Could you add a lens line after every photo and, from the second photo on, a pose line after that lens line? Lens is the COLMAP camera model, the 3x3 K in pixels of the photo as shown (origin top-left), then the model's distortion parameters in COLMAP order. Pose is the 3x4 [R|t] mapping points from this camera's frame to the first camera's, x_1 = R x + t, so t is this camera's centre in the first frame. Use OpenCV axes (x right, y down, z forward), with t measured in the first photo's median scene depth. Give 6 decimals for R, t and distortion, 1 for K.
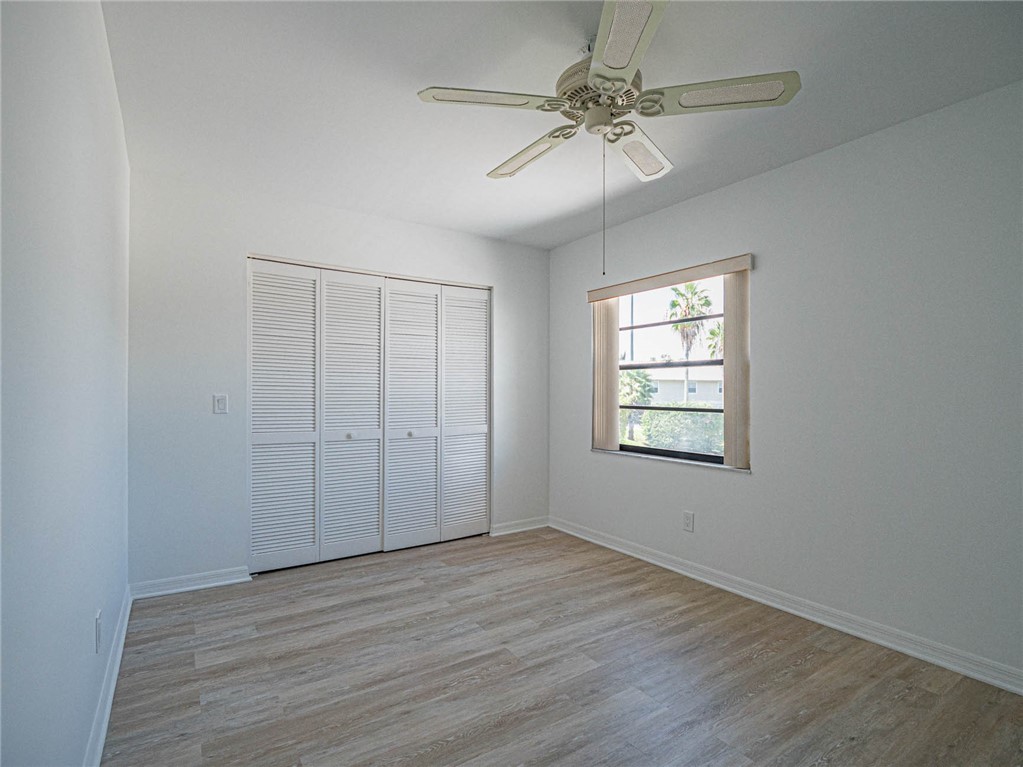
lens RADIAL K [[503.3, 0, 511.5], [0, 503.3, 383.5], [0, 0, 1]] dist [-0.013005, 0.001558]
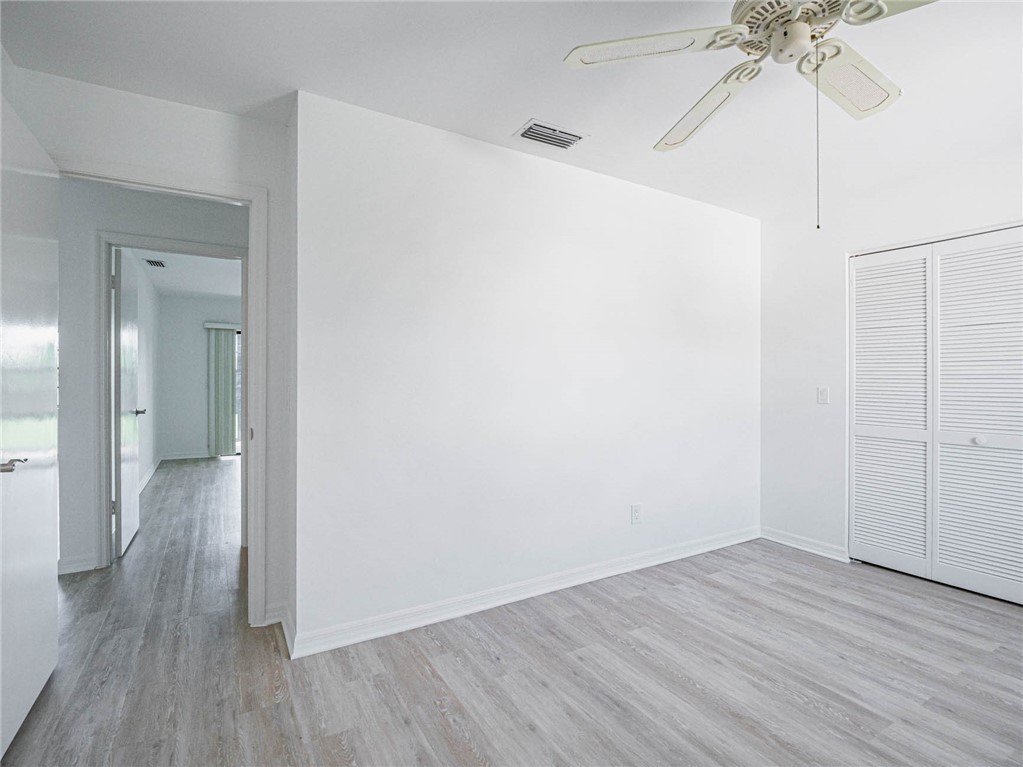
lens RADIAL K [[503.3, 0, 511.5], [0, 503.3, 383.5], [0, 0, 1]] dist [-0.013005, 0.001558]
pose [[-0.038979, 0.001181, -0.999239, 0.656210], [0.009988, 0.999950, 0.000792, 0.006925], [0.999190, -0.009949, -0.038989, 0.393044]]
